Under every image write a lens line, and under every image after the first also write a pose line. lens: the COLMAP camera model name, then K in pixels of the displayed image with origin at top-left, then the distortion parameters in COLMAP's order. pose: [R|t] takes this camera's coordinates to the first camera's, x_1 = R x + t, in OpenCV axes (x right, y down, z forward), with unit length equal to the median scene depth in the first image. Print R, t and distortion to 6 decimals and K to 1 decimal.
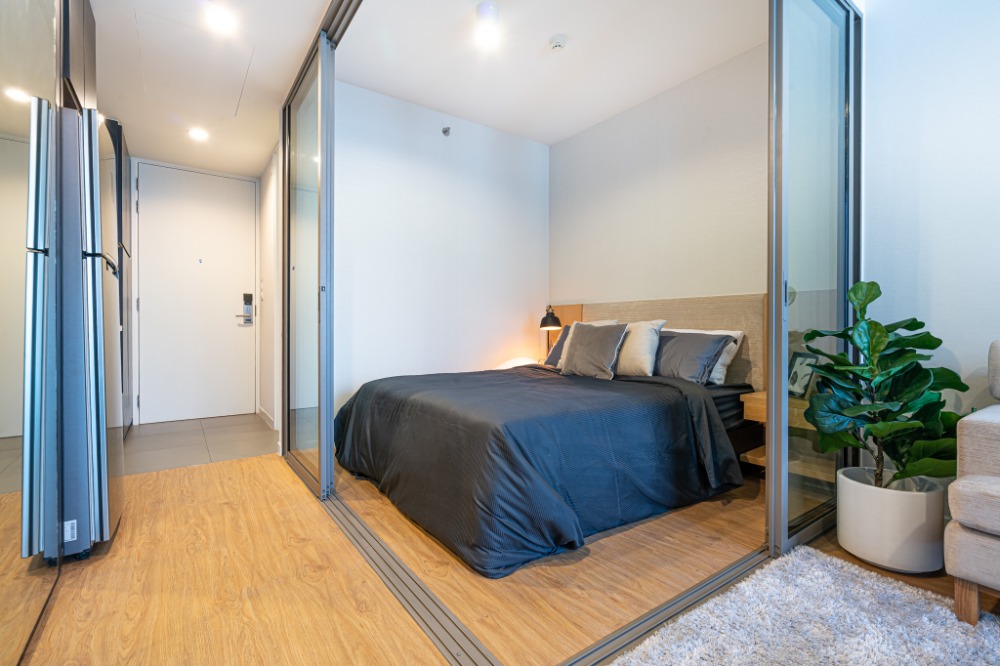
lens RADIAL K [[452.3, 0, 505.5], [0, 452.3, 334.3], [0, 0, 1]] dist [-0.006775, 0.002052]
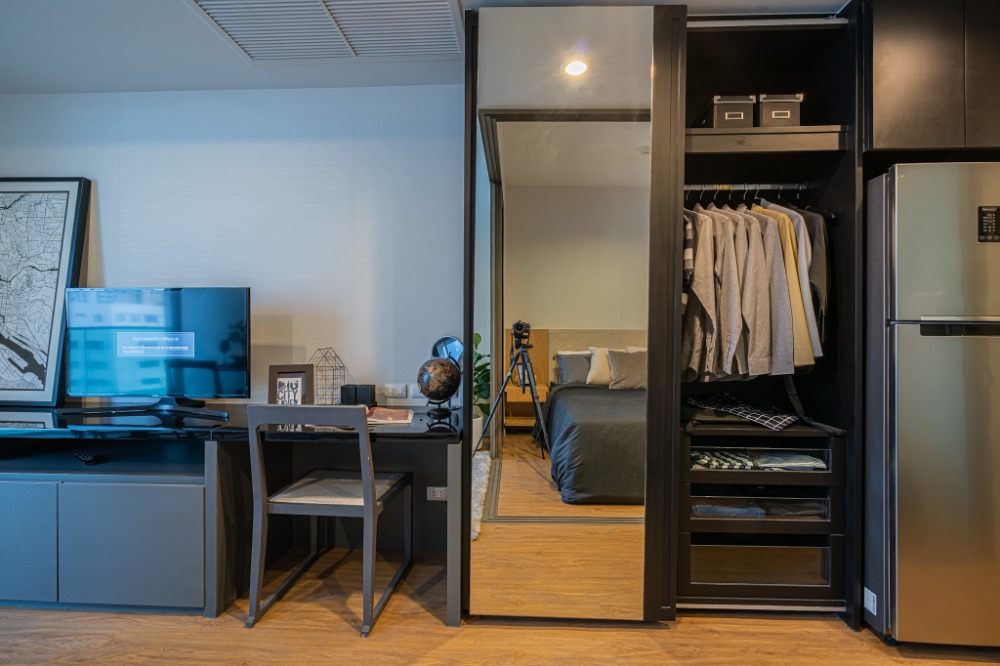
lens RADIAL K [[452.3, 0, 503.0], [0, 452.3, 333.7], [0, 0, 1]] dist [-0.006775, 0.002052]
pose [[-0.615567, 0.002116, -0.788081, 0.218570], [-0.016071, 0.999755, 0.015238, -0.109637], [0.787920, 0.022046, -0.615382, 0.666393]]
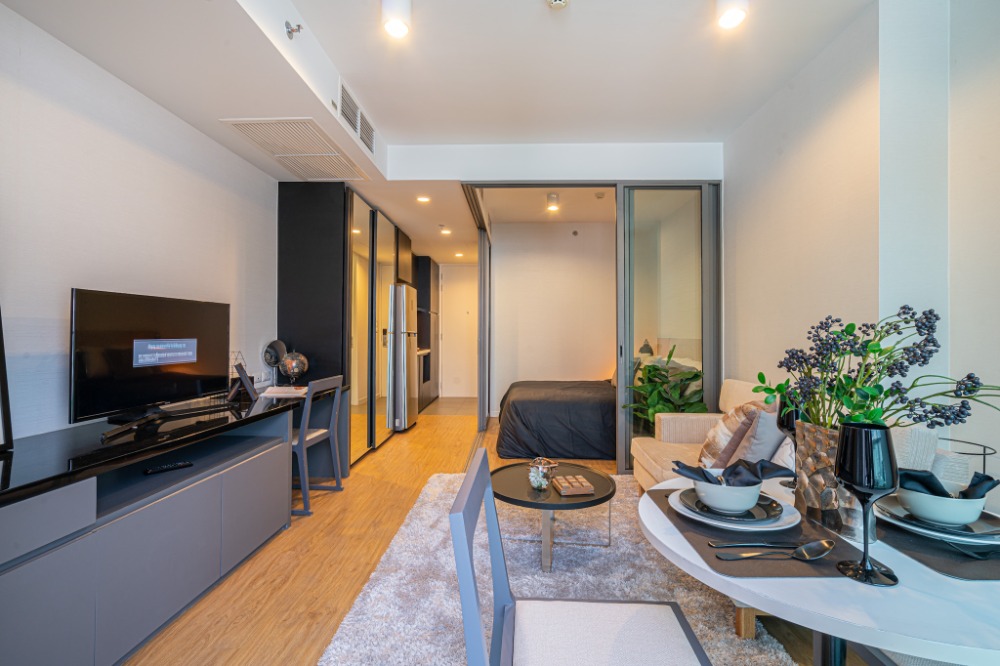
lens RADIAL K [[452.3, 0, 500.6], [0, 452.3, 329.2], [0, 0, 1]] dist [-0.006775, 0.002052]
pose [[0.794513, -0.005224, -0.607225, 1.023036], [-0.011103, 0.999671, -0.023128, -0.096945], [0.607146, 0.025117, 0.794193, -0.723060]]
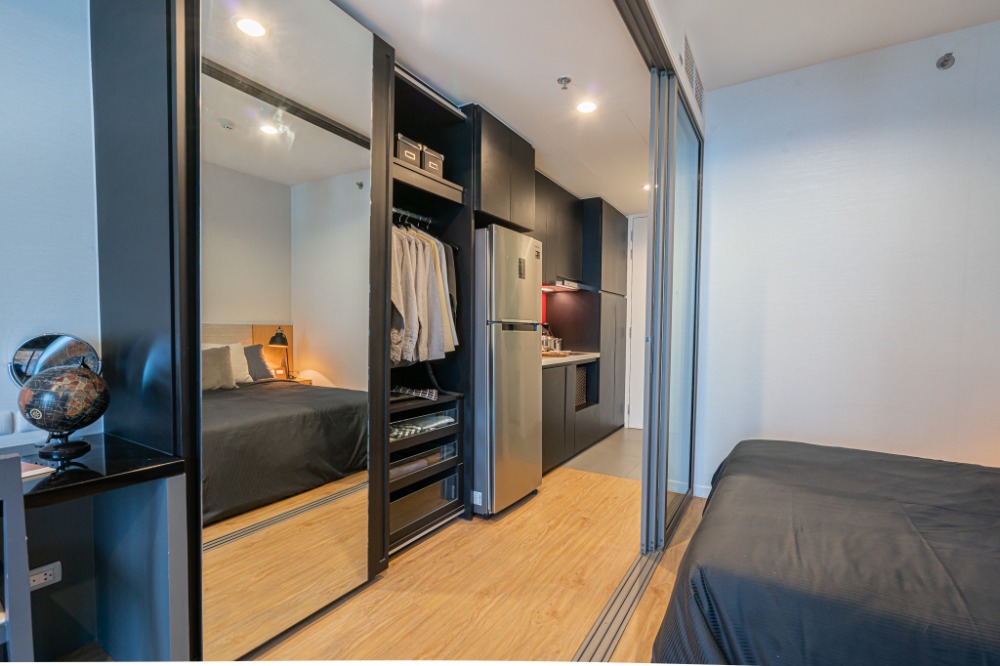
lens RADIAL K [[452.3, 0, 504.0], [0, 452.3, 351.4], [0, 0, 1]] dist [-0.006775, 0.002052]
pose [[0.389641, 0.049022, -0.919661, 0.347056], [-0.022110, 0.998792, 0.043872, -0.104583], [0.920701, 0.003239, 0.390254, 0.322926]]
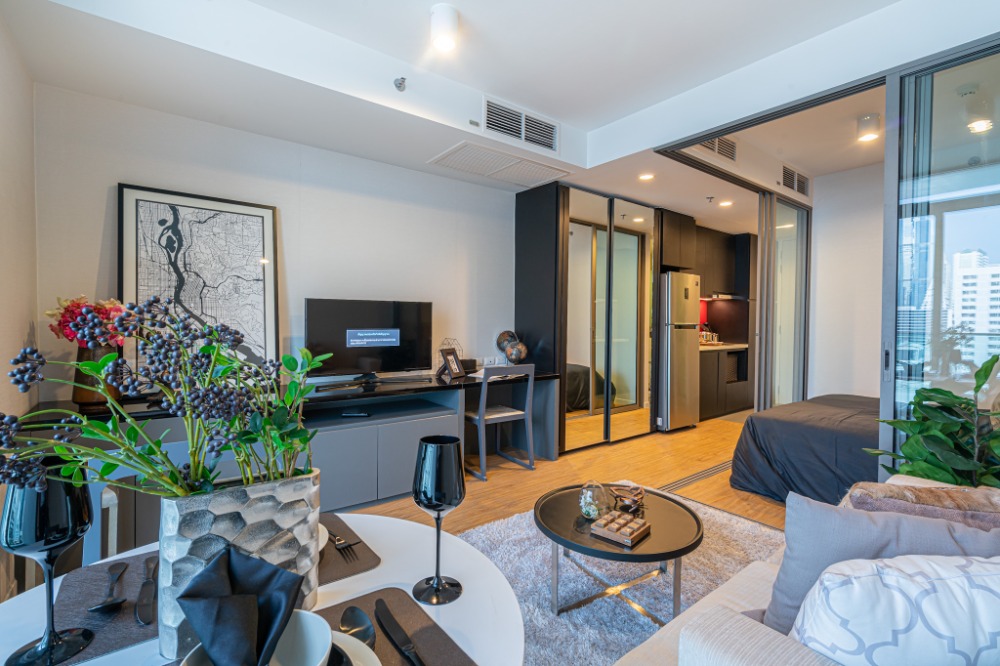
lens RADIAL K [[452.3, 0, 502.3], [0, 452.3, 332.0], [0, 0, 1]] dist [-0.006775, 0.002052]
pose [[0.043237, 0.023973, -0.998777, 1.282040], [-0.023444, 0.999461, 0.022975, -0.121806], [0.998790, 0.022422, 0.043775, -0.094294]]
